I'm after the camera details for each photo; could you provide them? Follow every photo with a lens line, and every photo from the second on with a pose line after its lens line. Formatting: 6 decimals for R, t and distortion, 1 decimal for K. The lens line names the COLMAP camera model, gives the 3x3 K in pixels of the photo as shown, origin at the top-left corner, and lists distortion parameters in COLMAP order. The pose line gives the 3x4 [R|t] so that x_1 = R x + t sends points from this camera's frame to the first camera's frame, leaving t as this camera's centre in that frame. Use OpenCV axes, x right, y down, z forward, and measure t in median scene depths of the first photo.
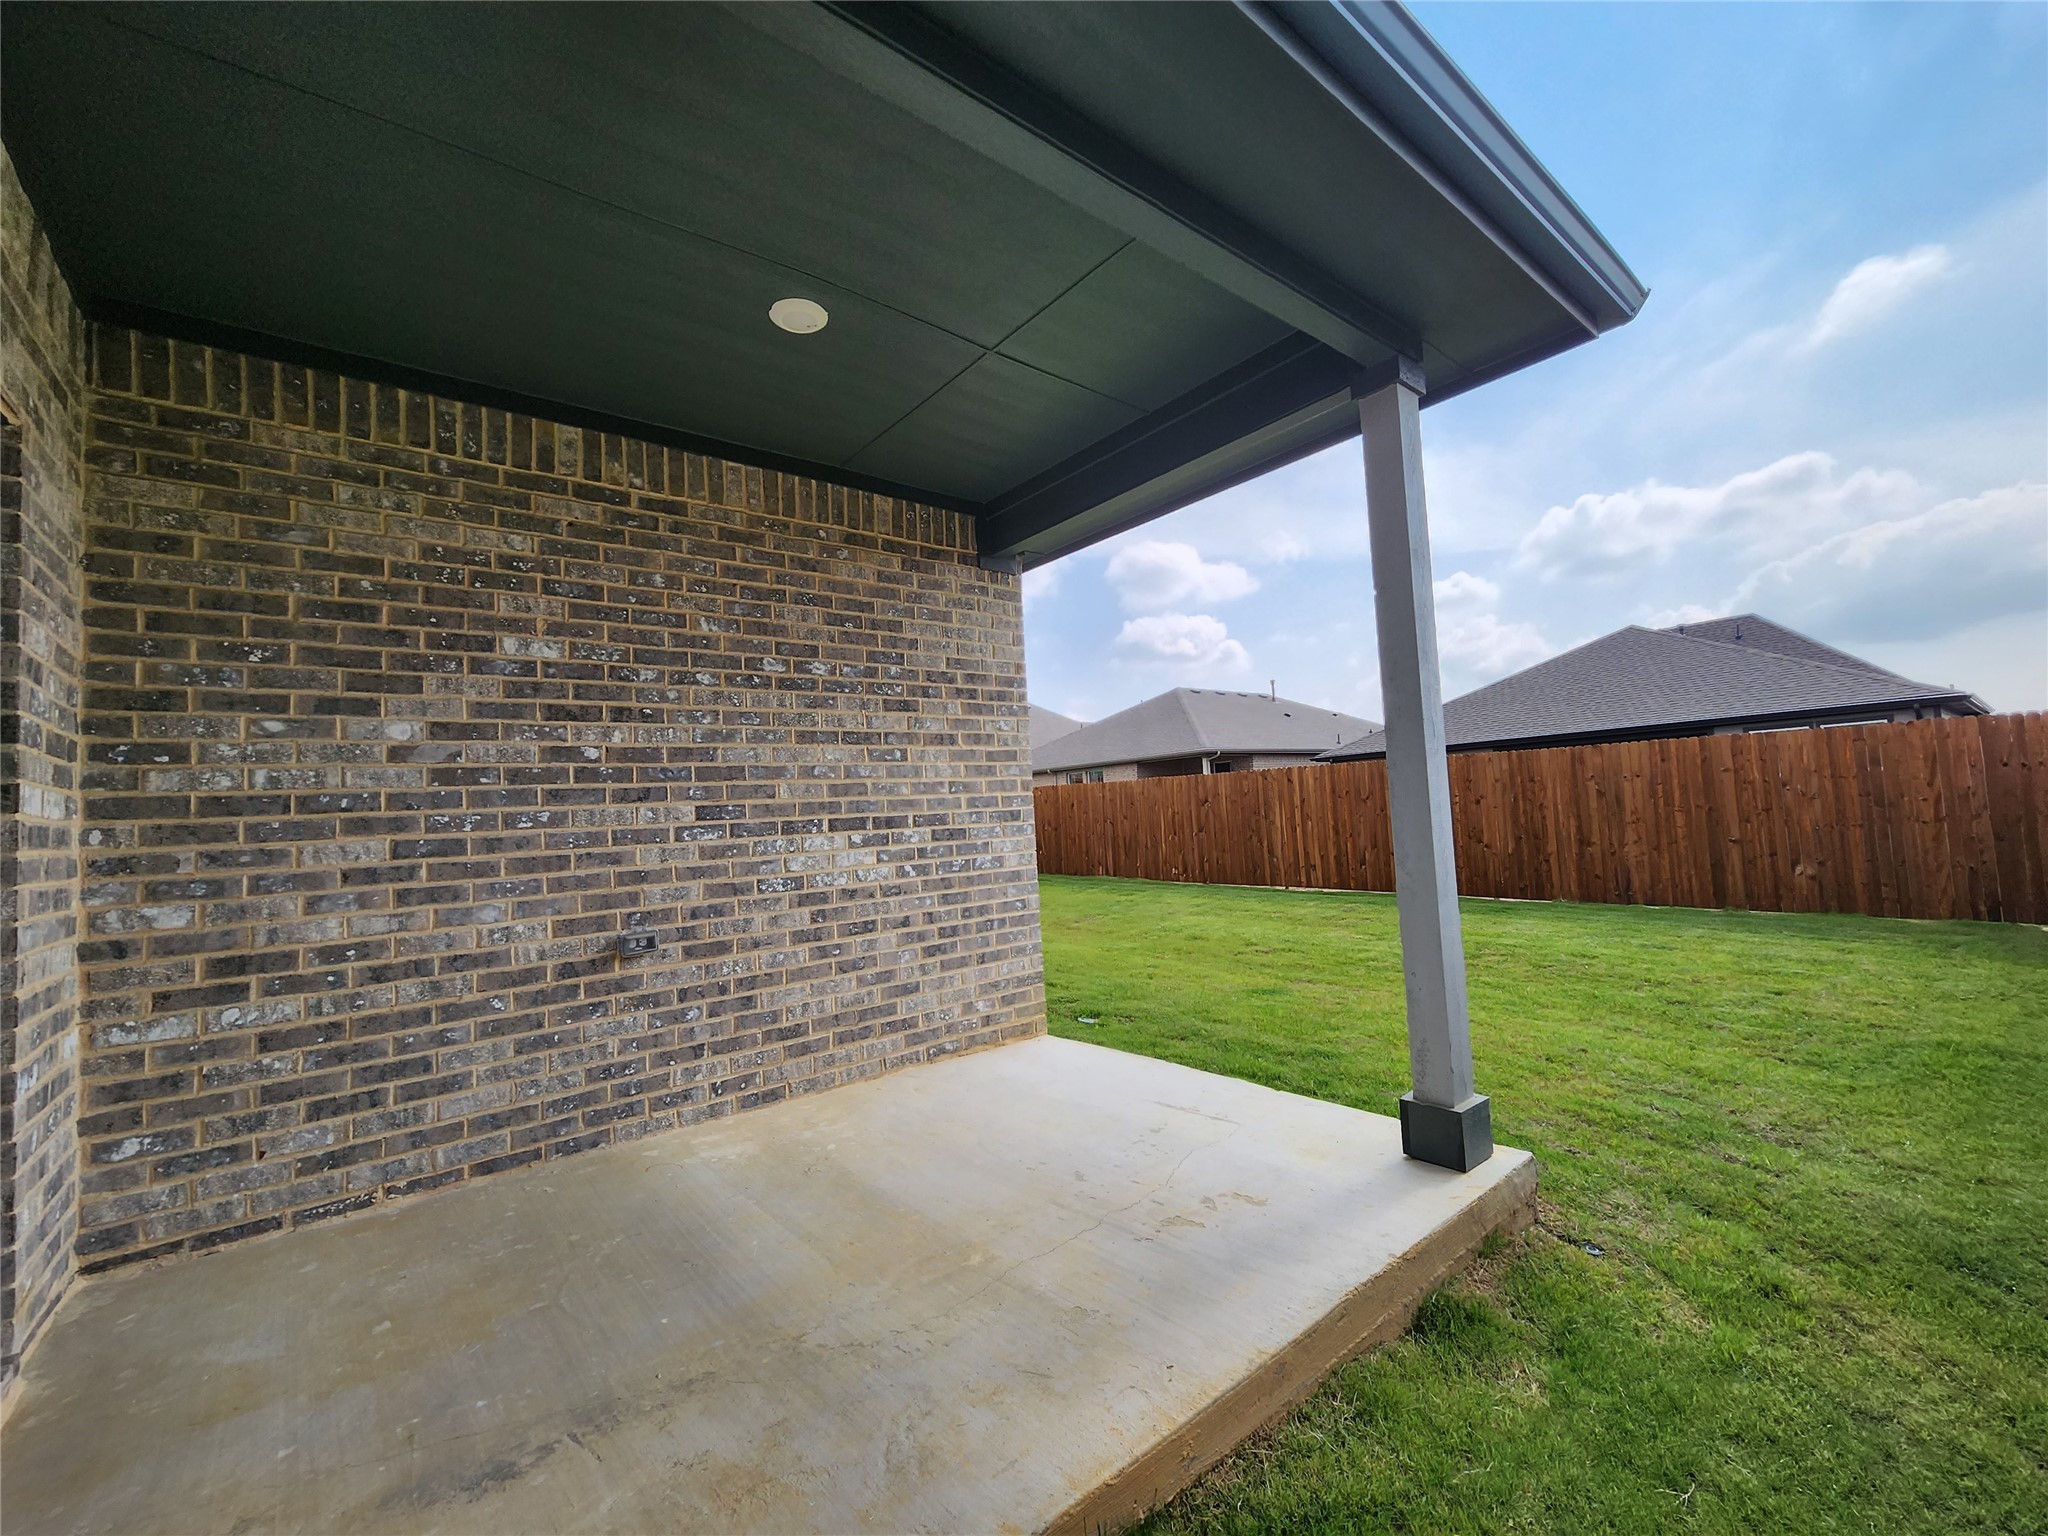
lens RADIAL K [[843.5, 0, 1039.1], [0, 843.5, 768.4], [0, 0, 1]] dist [0.000322, -0.000450]
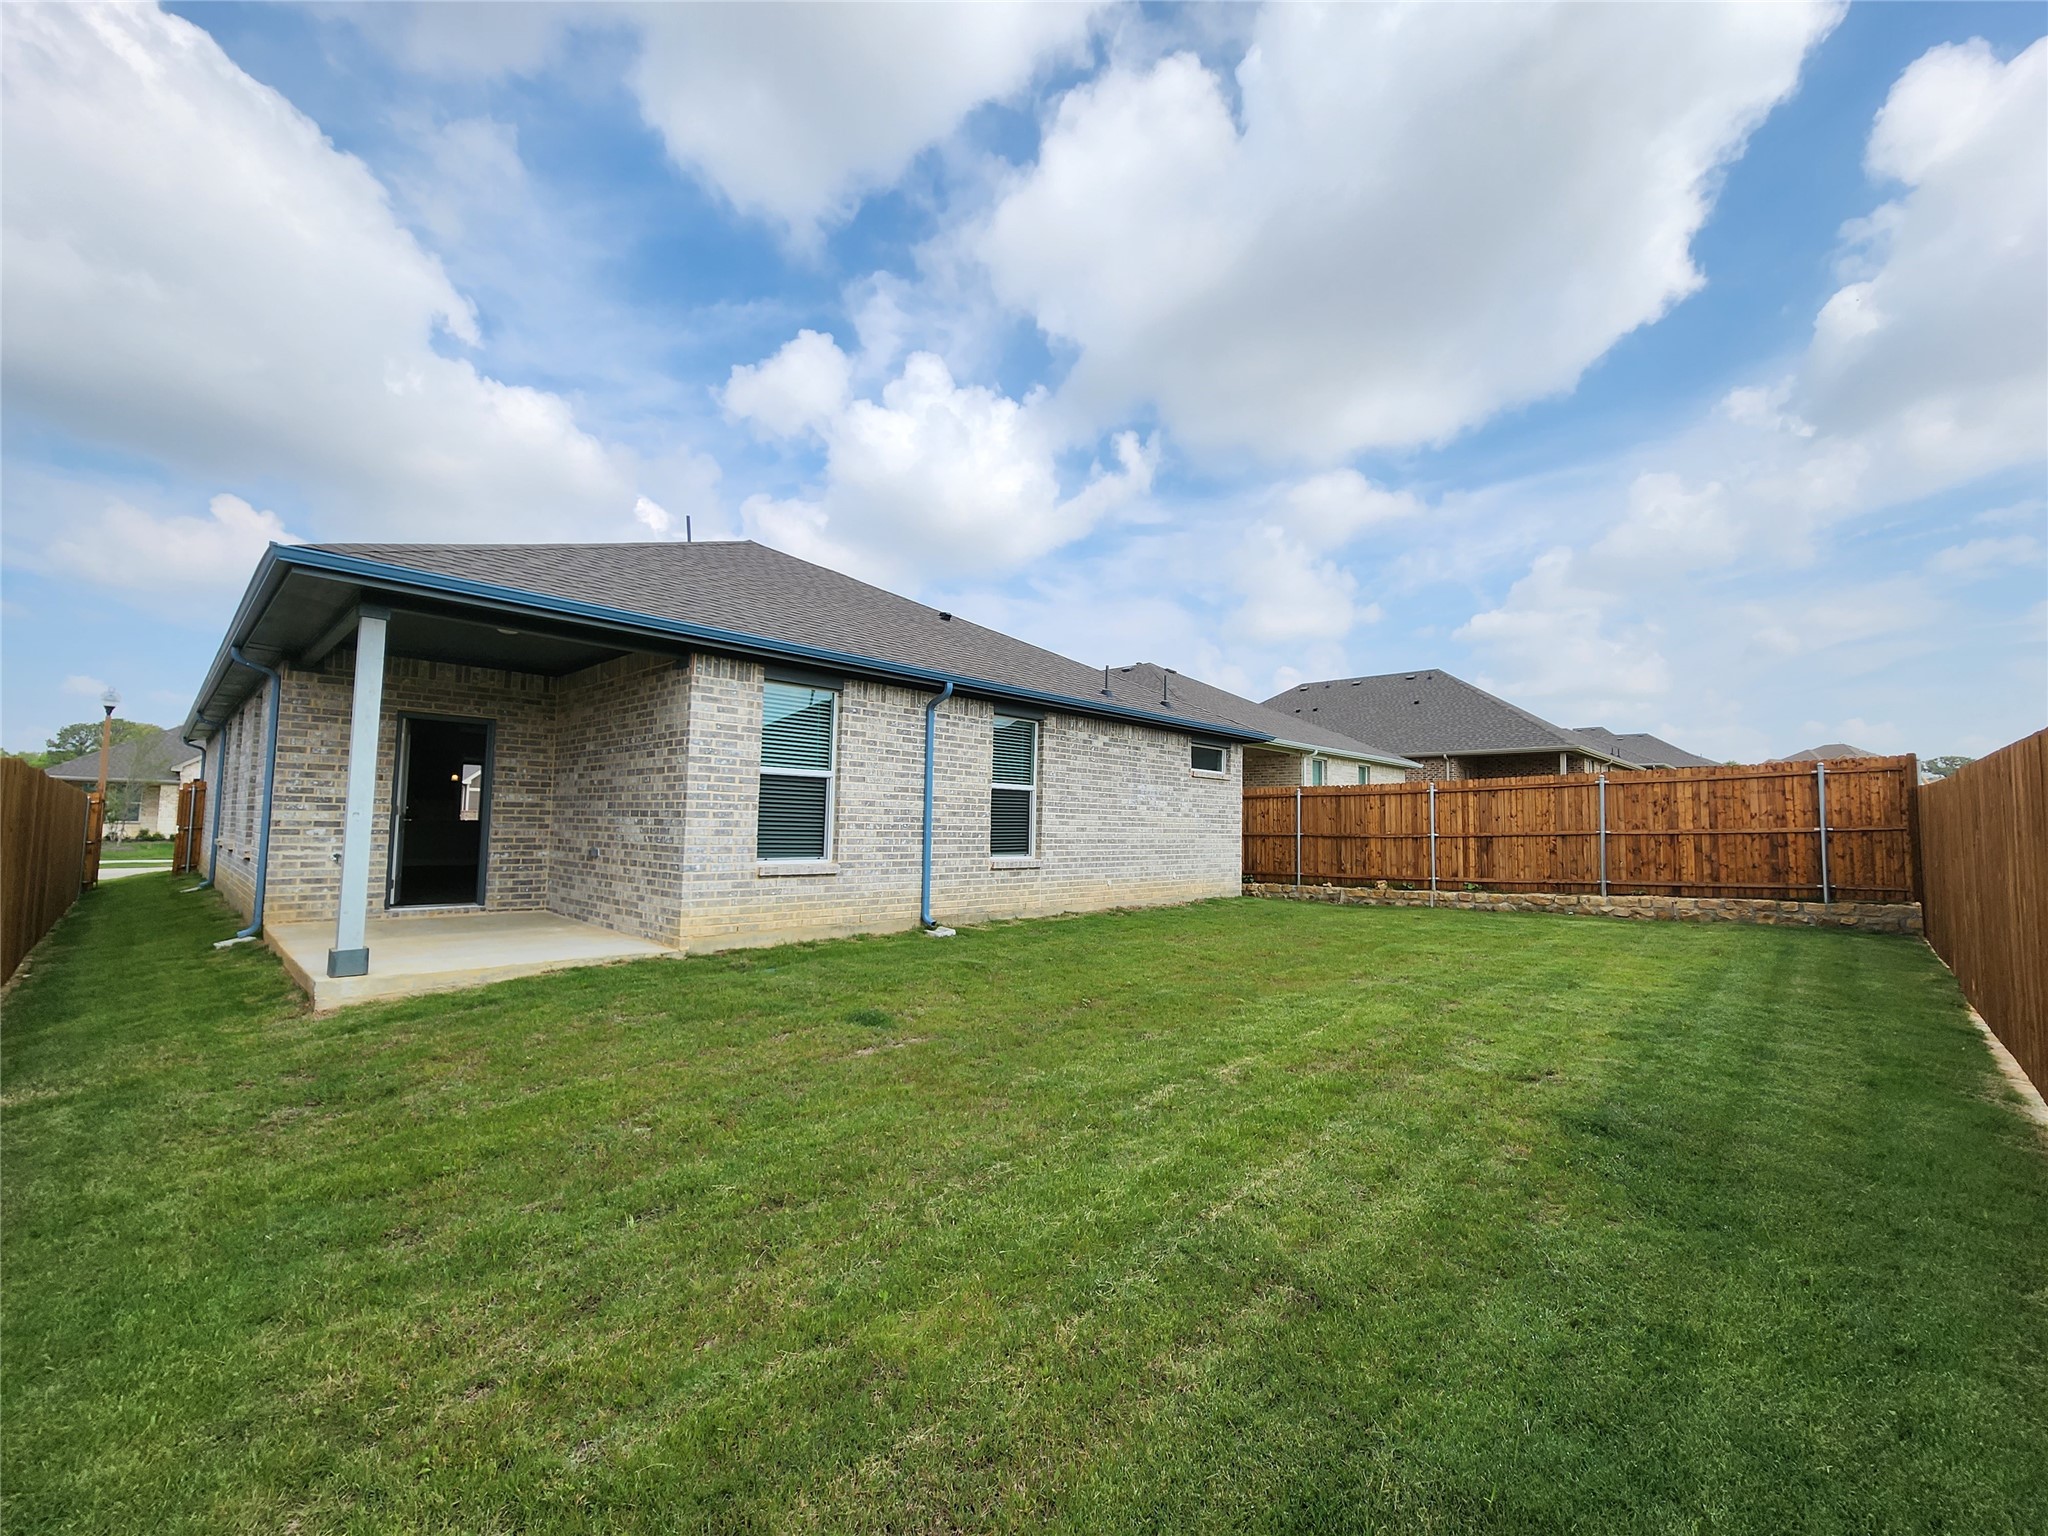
lens RADIAL K [[843.5, 0, 1039.1], [0, 843.5, 768.4], [0, 0, 1]] dist [0.000322, -0.000450]
pose [[0.121291, -0.007548, -0.992588, 2.112743], [0.030970, 0.999513, -0.003816, -0.006784], [0.992134, -0.030278, 0.121466, 1.860301]]
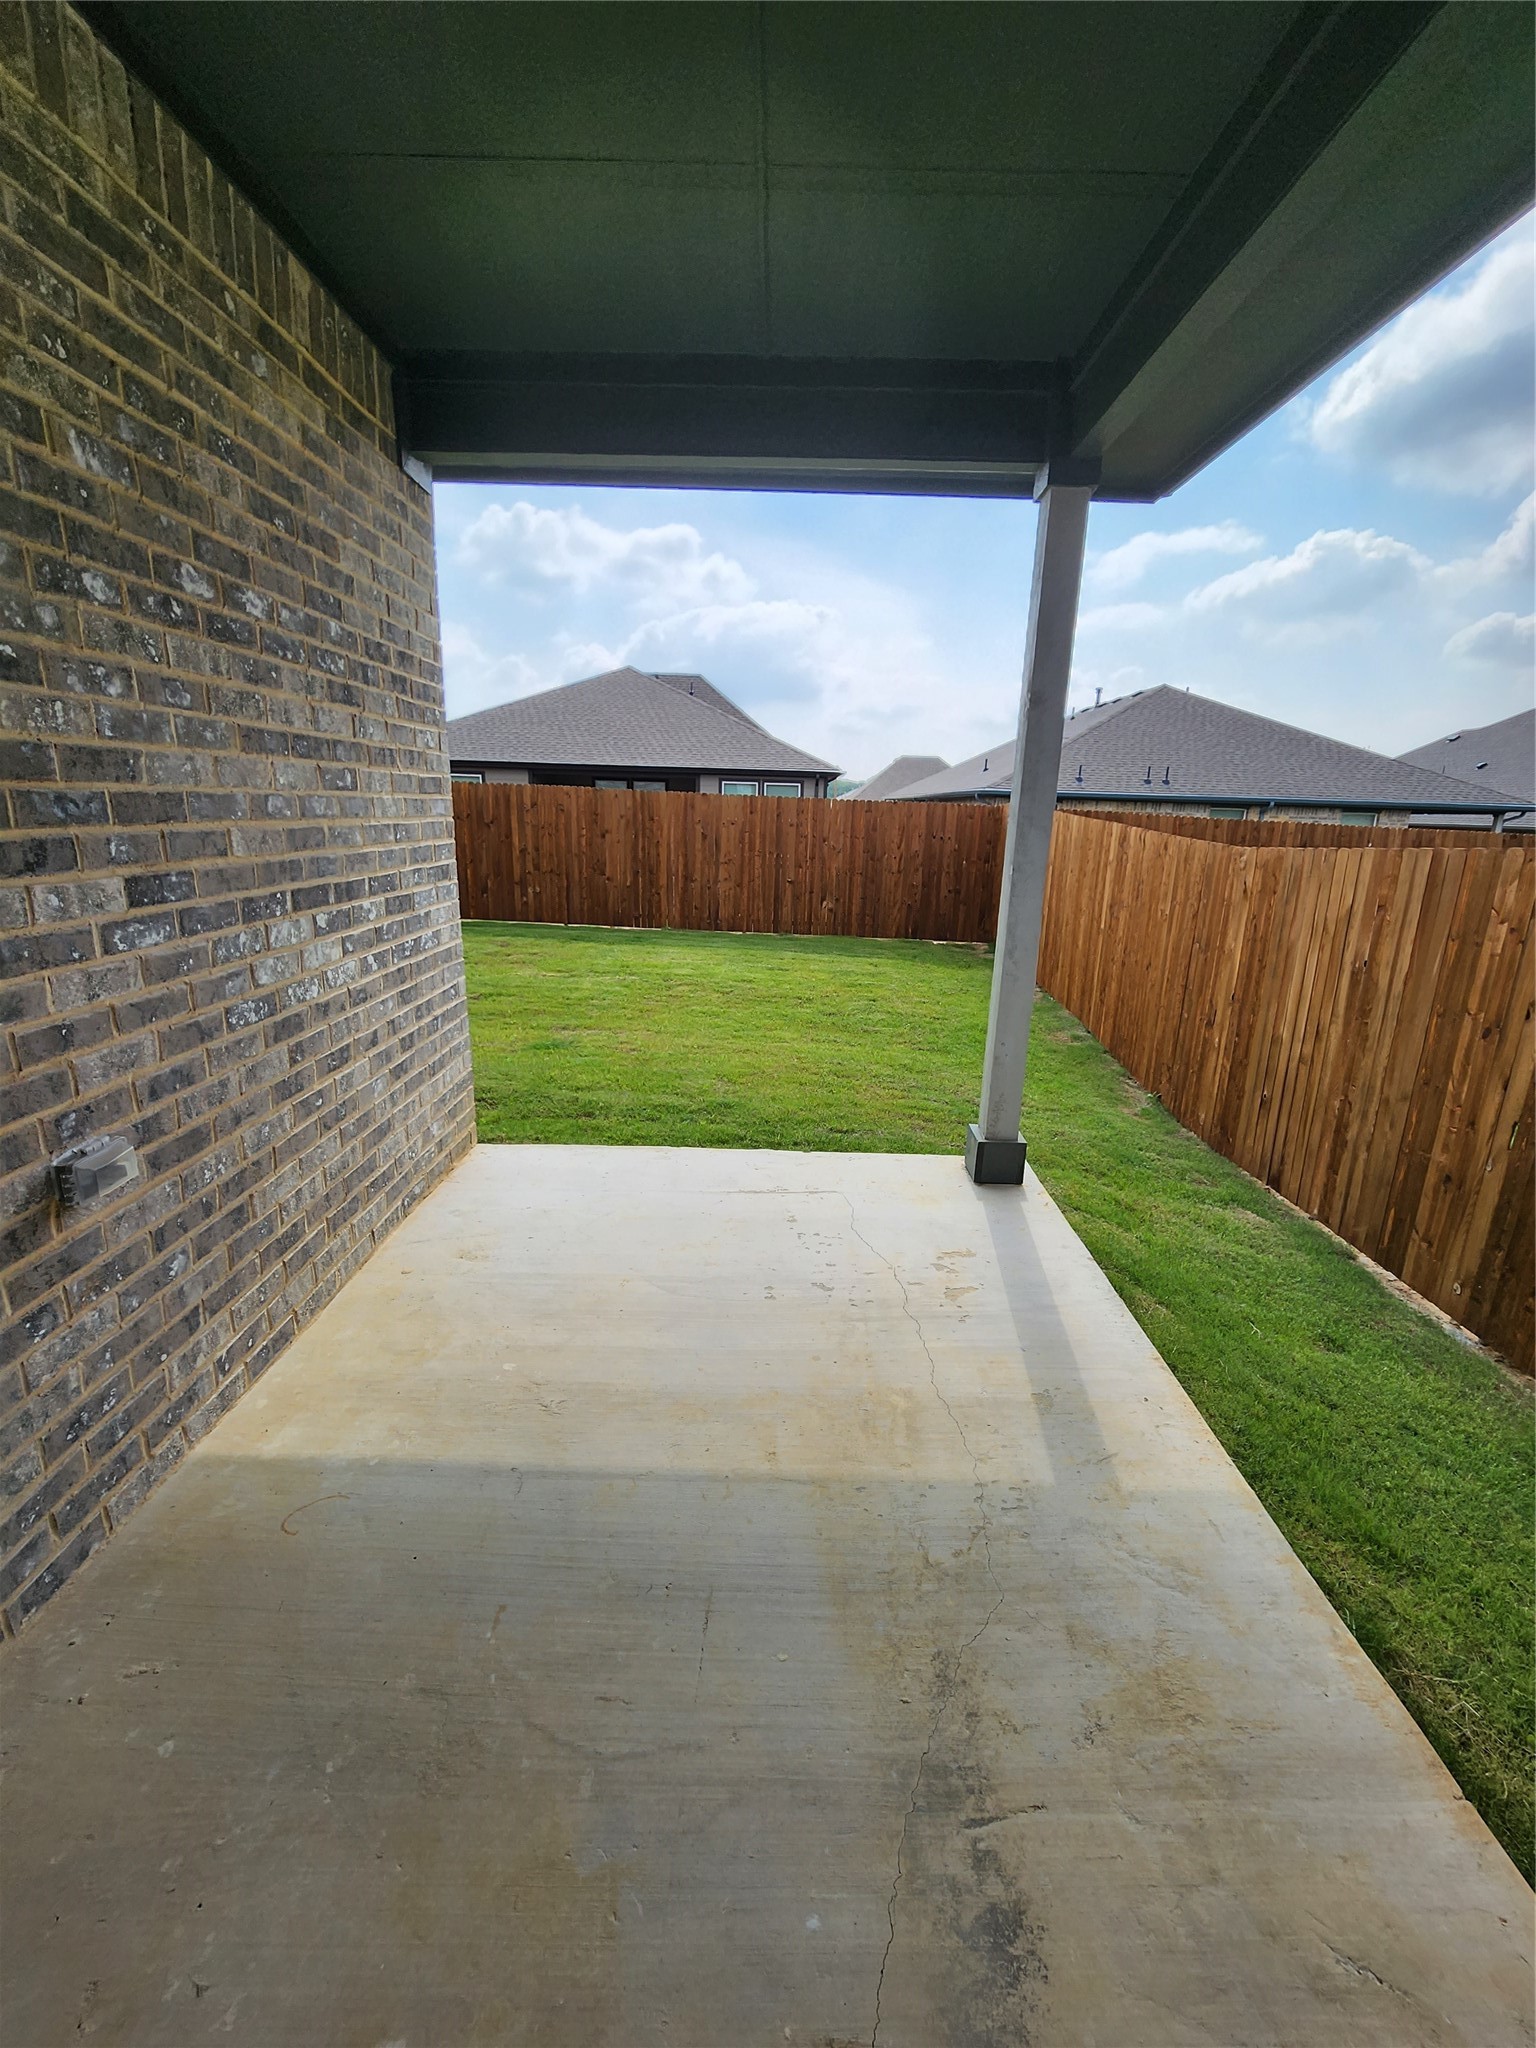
lens RADIAL K [[854.2, 0, 772.0], [0, 854.2, 1045.4], [0, 0, 1]] dist [-0.003425, -0.000023]
pose [[0.644672, -0.132711, 0.752852, -0.517772], [-0.107192, 0.959394, 0.260910, -0.028433], [-0.756907, -0.248901, 0.604269, 0.379973]]
